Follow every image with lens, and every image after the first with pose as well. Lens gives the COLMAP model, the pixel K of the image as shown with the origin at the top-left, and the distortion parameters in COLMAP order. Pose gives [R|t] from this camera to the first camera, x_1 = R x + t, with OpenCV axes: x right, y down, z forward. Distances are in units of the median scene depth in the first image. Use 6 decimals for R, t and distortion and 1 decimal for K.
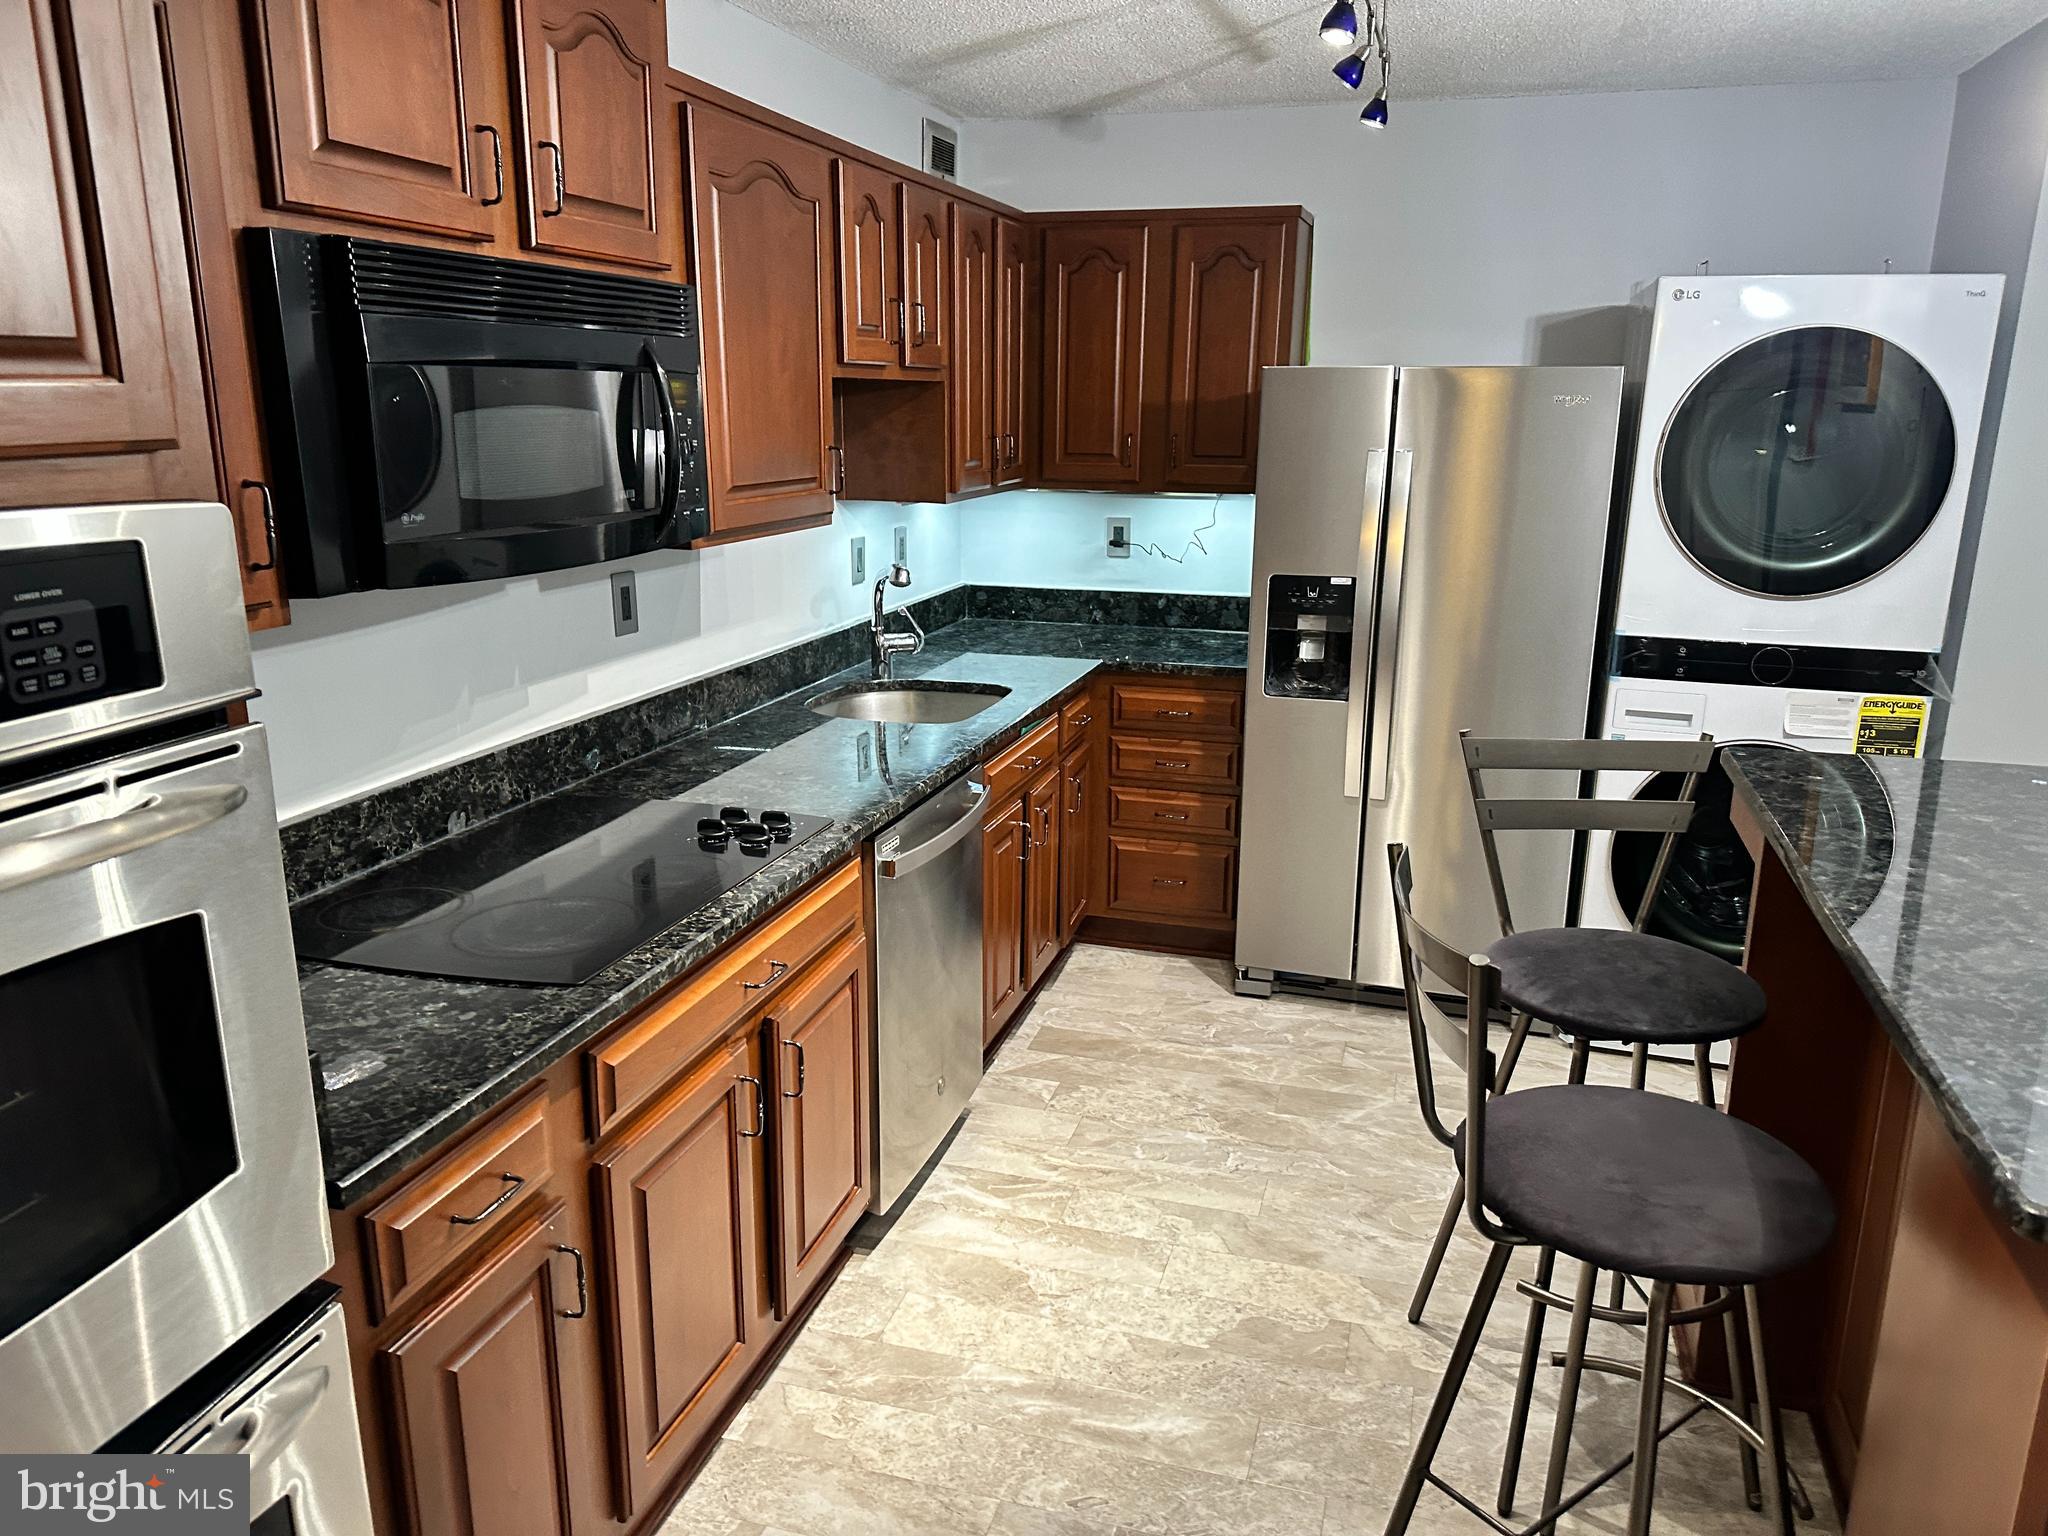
lens RADIAL K [[1426.8, 0, 1033.9], [0, 1426.8, 766.0], [0, 0, 1]] dist [0.162199, -0.310955]
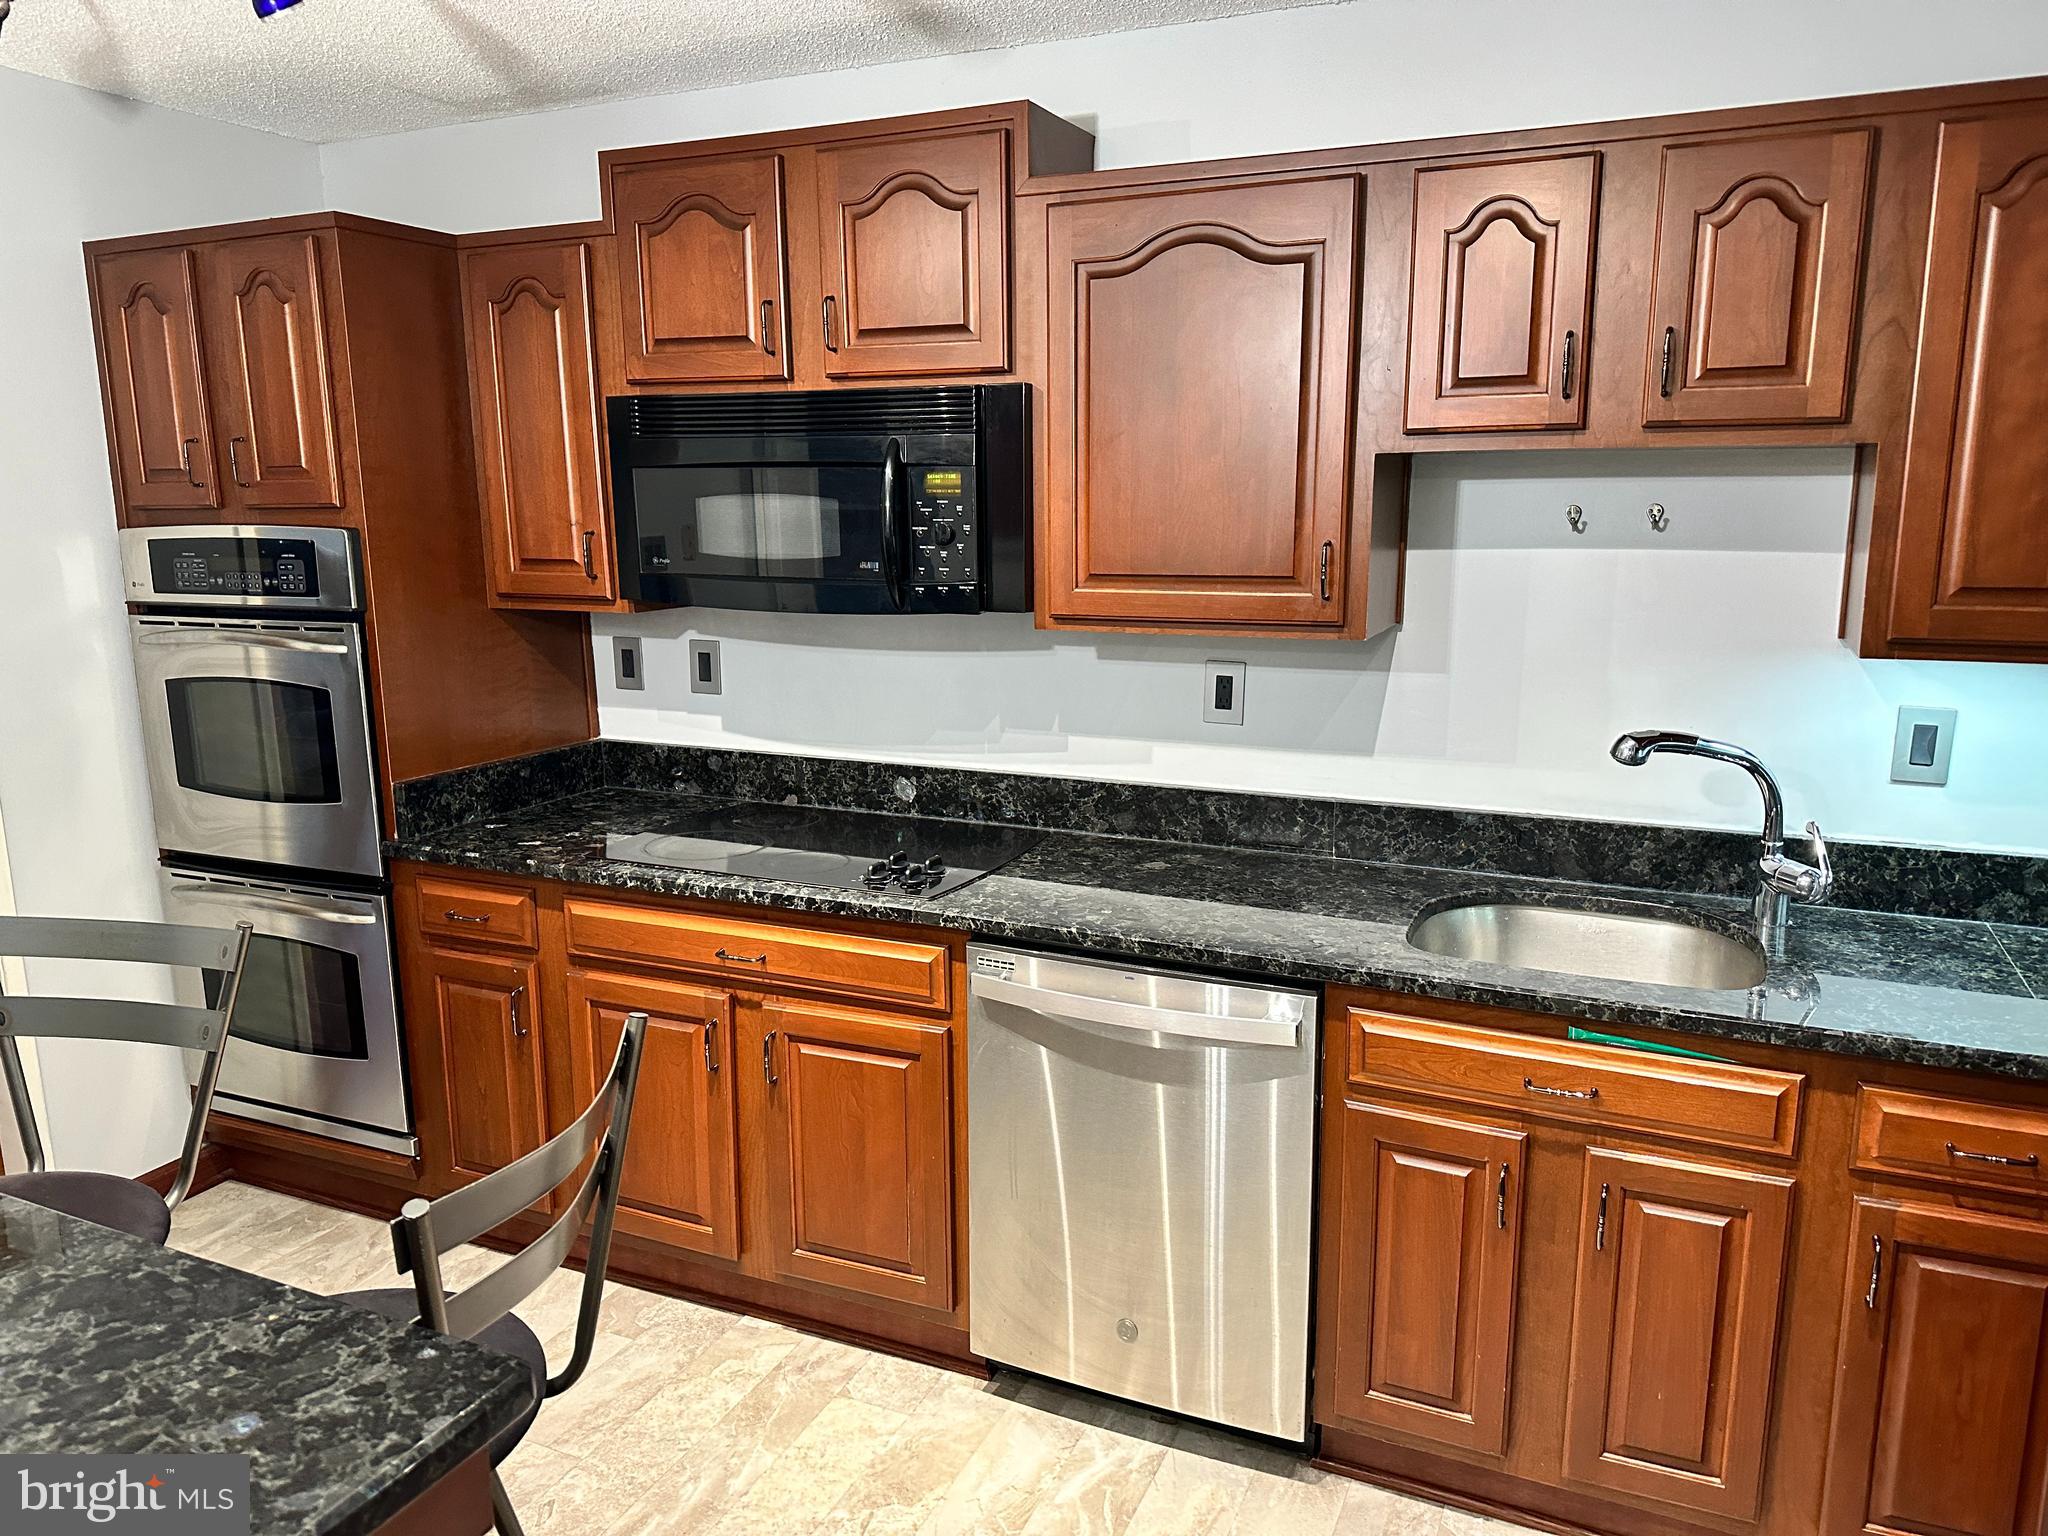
lens RADIAL K [[1426.8, 0, 1033.9], [0, 1426.8, 766.0], [0, 0, 1]] dist [0.162199, -0.310955]
pose [[-0.139583, 0.181172, -0.973495, 0.633840], [-0.239697, 0.947699, 0.210740, -0.218647], [0.960761, 0.262759, -0.088857, 0.889500]]
